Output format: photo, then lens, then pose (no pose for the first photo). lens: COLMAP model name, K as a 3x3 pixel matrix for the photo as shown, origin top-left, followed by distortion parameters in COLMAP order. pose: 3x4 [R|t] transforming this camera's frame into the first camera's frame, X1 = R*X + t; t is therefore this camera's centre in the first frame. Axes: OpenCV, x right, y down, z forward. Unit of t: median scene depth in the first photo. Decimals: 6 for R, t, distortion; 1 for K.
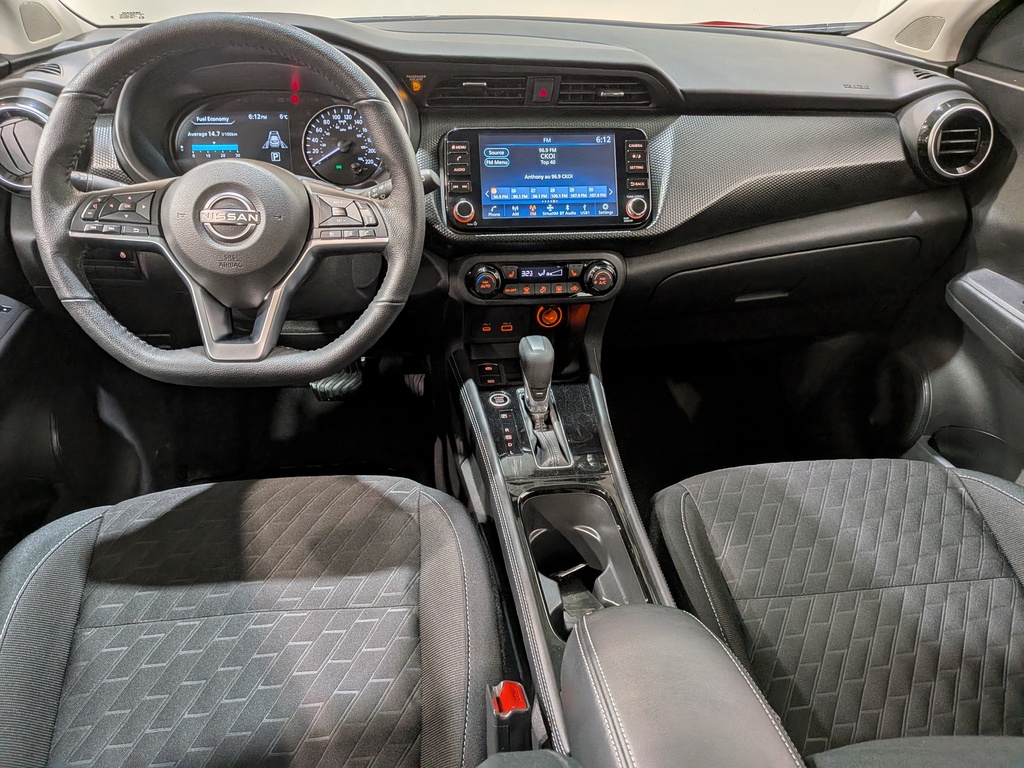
lens RADIAL K [[736.1, 0, 499.0], [0, 736.1, 387.0], [0, 0, 1]] dist [0.058631, -0.103410]
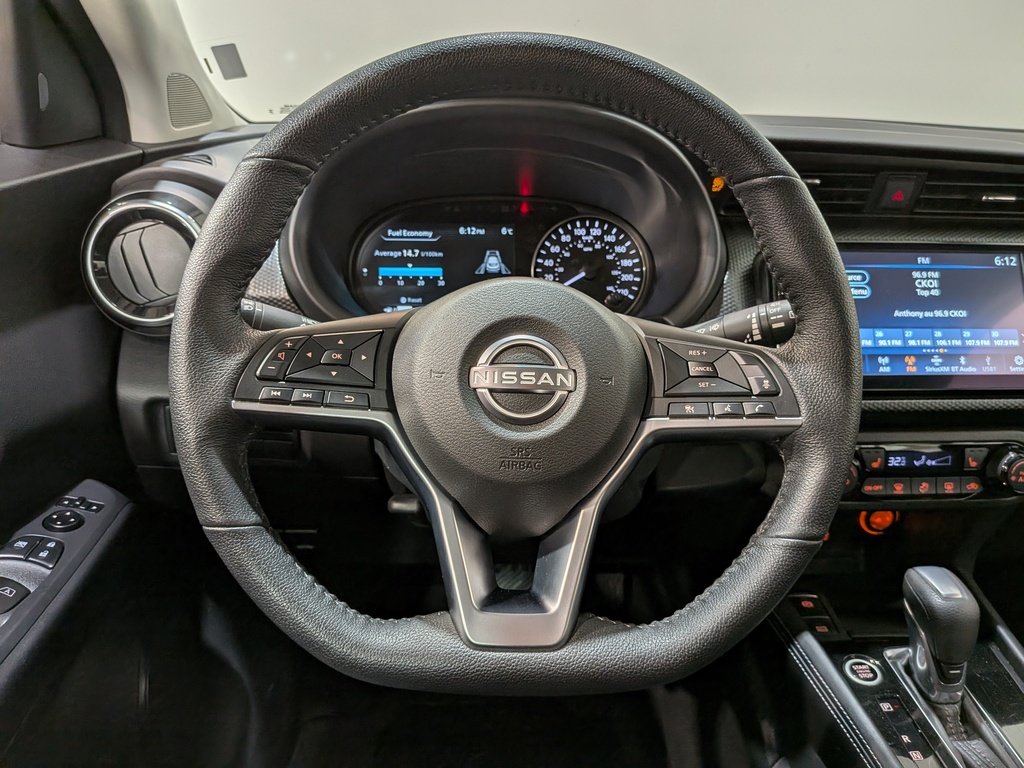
lens RADIAL K [[748.2, 0, 515.9], [0, 748.2, 387.4], [0, 0, 1]] dist [0.020275, -0.061907]
pose [[0.997604, 0.014457, -0.067656, -0.247833], [-0.026805, 0.982307, -0.185347, -0.090641], [0.063779, 0.186717, 0.980341, 0.348581]]
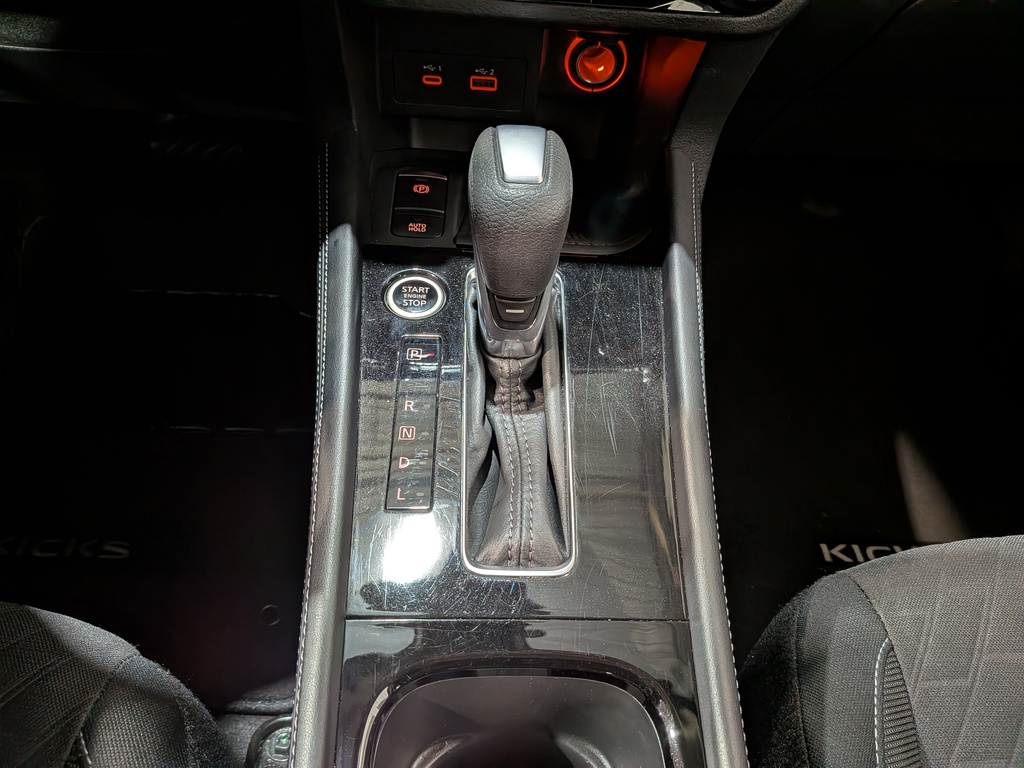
lens RADIAL K [[736.1, 0, 526.1], [0, 736.1, 375.1], [0, 0, 1]] dist [0.058631, -0.103410]
pose [[0.992939, 0.117164, -0.018577, 0.068294], [-0.105664, 0.944701, 0.310443, -0.066421], [0.053922, -0.306288, 0.950410, 0.651315]]
